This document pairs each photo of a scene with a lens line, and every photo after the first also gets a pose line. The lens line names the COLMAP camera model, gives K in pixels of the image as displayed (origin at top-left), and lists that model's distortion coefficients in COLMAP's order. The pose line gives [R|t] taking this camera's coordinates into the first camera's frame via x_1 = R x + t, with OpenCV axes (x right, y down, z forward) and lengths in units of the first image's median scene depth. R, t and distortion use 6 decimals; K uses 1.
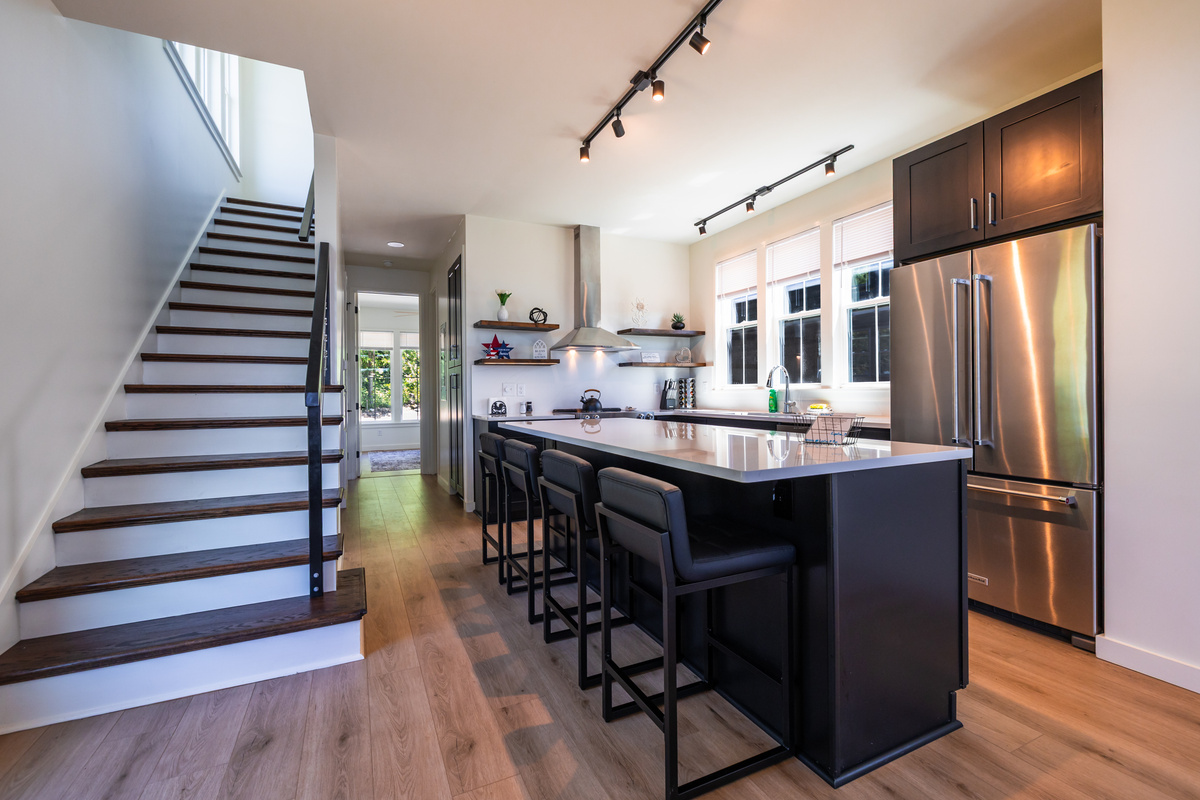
lens RADIAL K [[506.9, 0, 600.1], [0, 506.9, 393.4], [0, 0, 1]] dist [-0.001315, 0.005164]
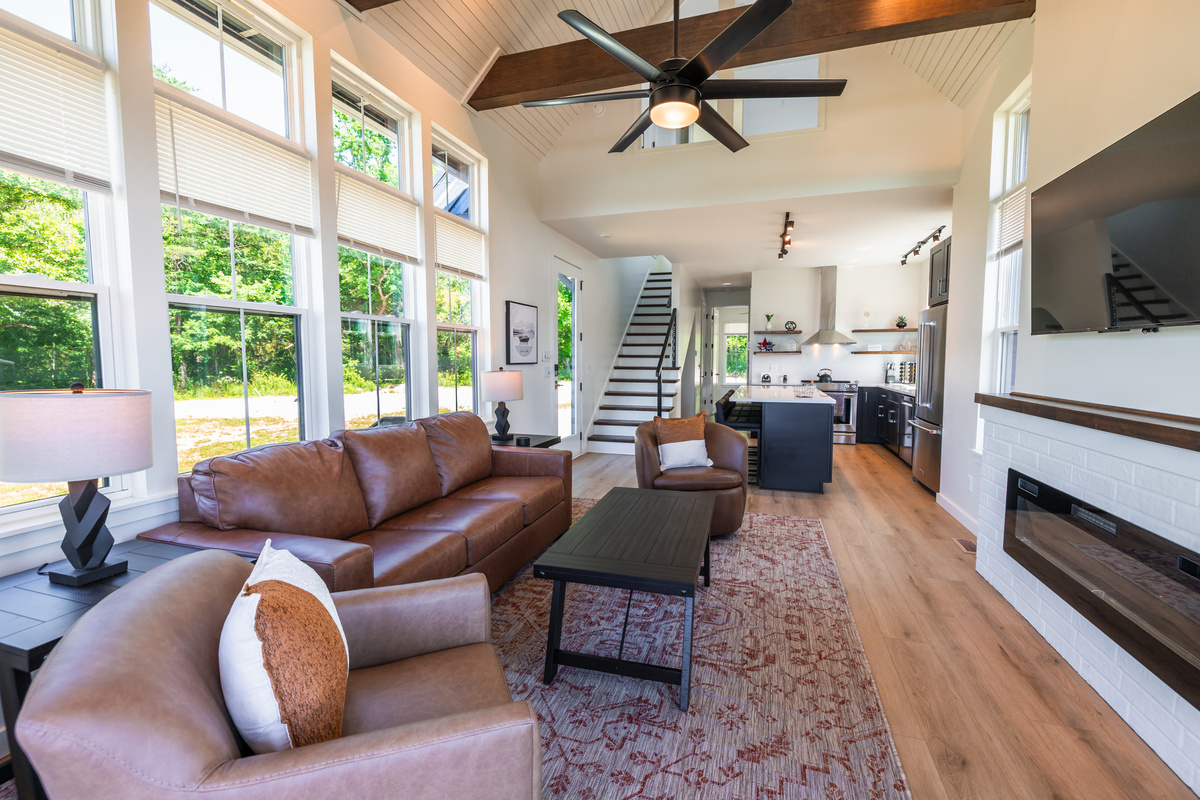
lens RADIAL K [[506.9, 0, 600.1], [0, 506.9, 393.4], [0, 0, 1]] dist [-0.001315, 0.005164]
pose [[0.719103, 0.061015, -0.692219, 0.598397], [-0.007924, 0.996793, 0.079630, -0.054255], [0.694858, -0.051777, 0.717281, -0.672519]]
